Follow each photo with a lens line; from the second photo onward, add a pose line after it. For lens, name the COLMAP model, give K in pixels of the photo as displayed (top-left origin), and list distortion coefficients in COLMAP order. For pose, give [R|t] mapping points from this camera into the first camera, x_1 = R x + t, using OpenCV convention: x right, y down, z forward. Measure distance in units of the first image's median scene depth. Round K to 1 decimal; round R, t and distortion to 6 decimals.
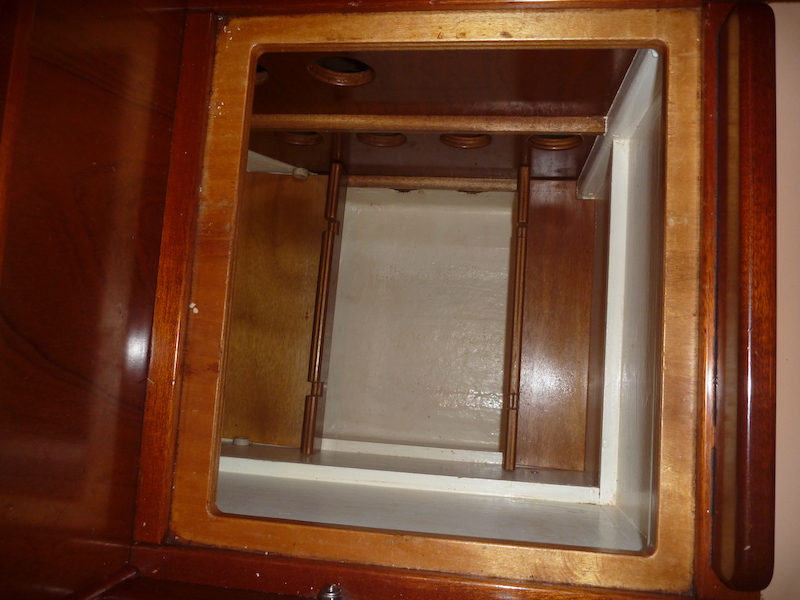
lens RADIAL K [[652.5, 0, 399.7], [0, 652.5, 297.4], [0, 0, 1]] dist [-0.033834, 0.000452]
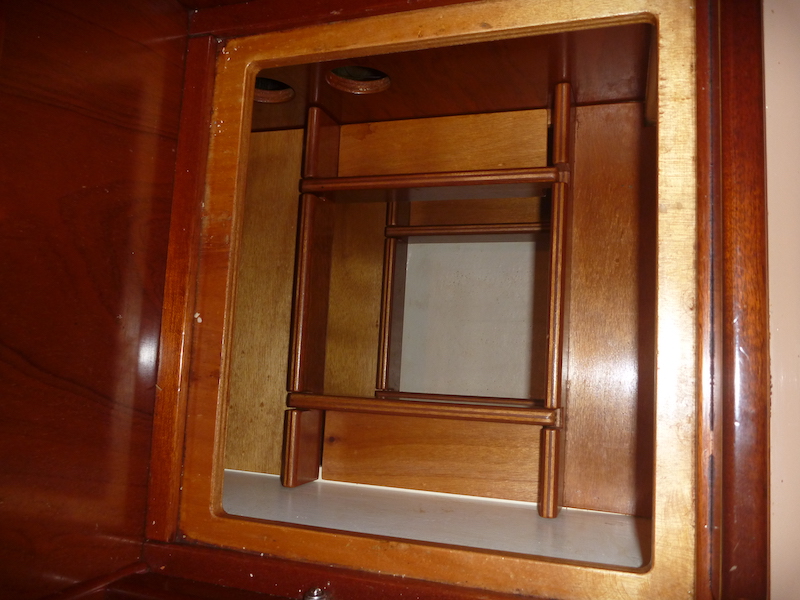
lens RADIAL K [[652.5, 0, 399.7], [0, 652.5, 297.4], [0, 0, 1]] dist [-0.033834, 0.000452]
pose [[0.981662, -0.035301, -0.187333, 0.205206], [0.033050, 0.999339, -0.015126, 0.010361], [0.187743, 0.008657, 0.982180, 0.028936]]
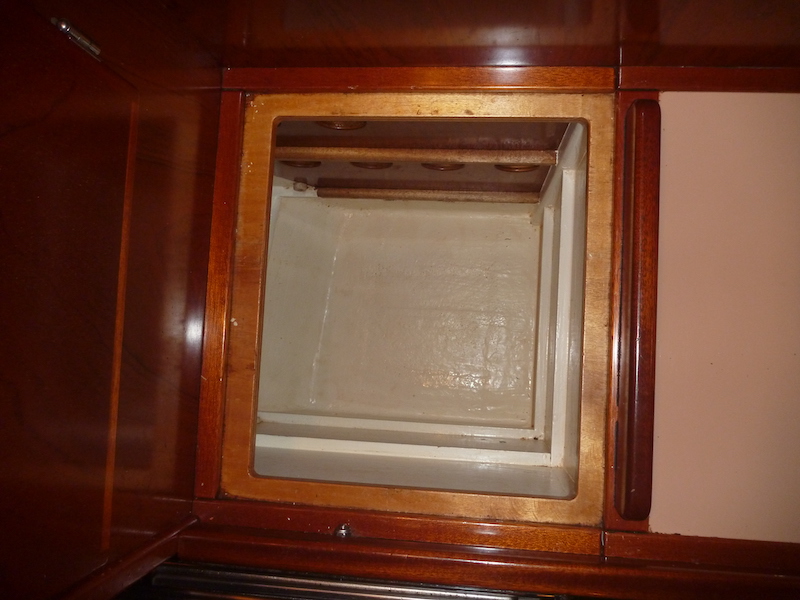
lens RADIAL K [[650.8, 0, 399.4], [0, 650.8, 296.6], [0, 0, 1]] dist [-0.039696, 0.006078]
pose [[0.999702, -0.011094, 0.021729, -0.009735], [0.010261, 0.999223, 0.038062, -0.083148], [-0.022134, -0.037828, 0.999039, -0.326220]]
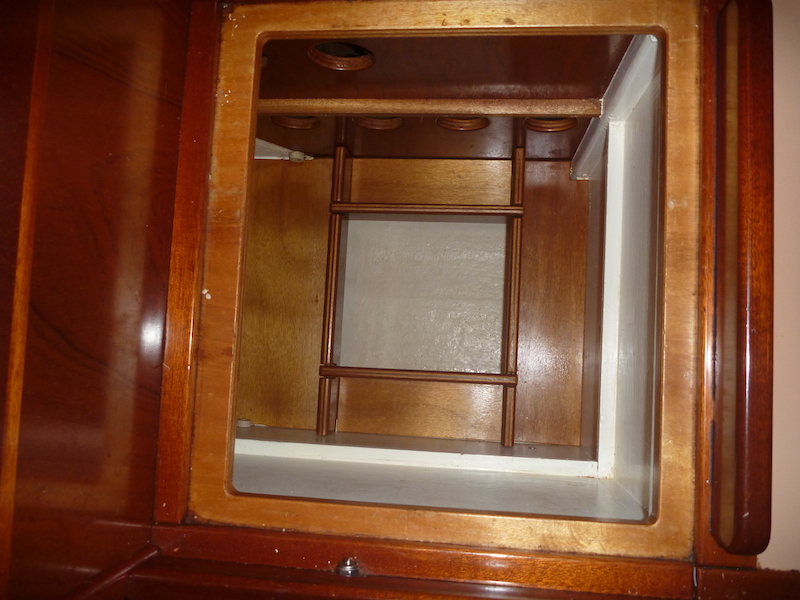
lens RADIAL K [[652.5, 0, 399.7], [0, 652.5, 297.4], [0, 0, 1]] dist [-0.033834, 0.000452]
pose [[0.999710, -0.014186, 0.019479, -0.033953], [0.013573, 0.999419, 0.031260, -0.006314], [-0.019912, -0.030987, 0.999321, -0.026979]]
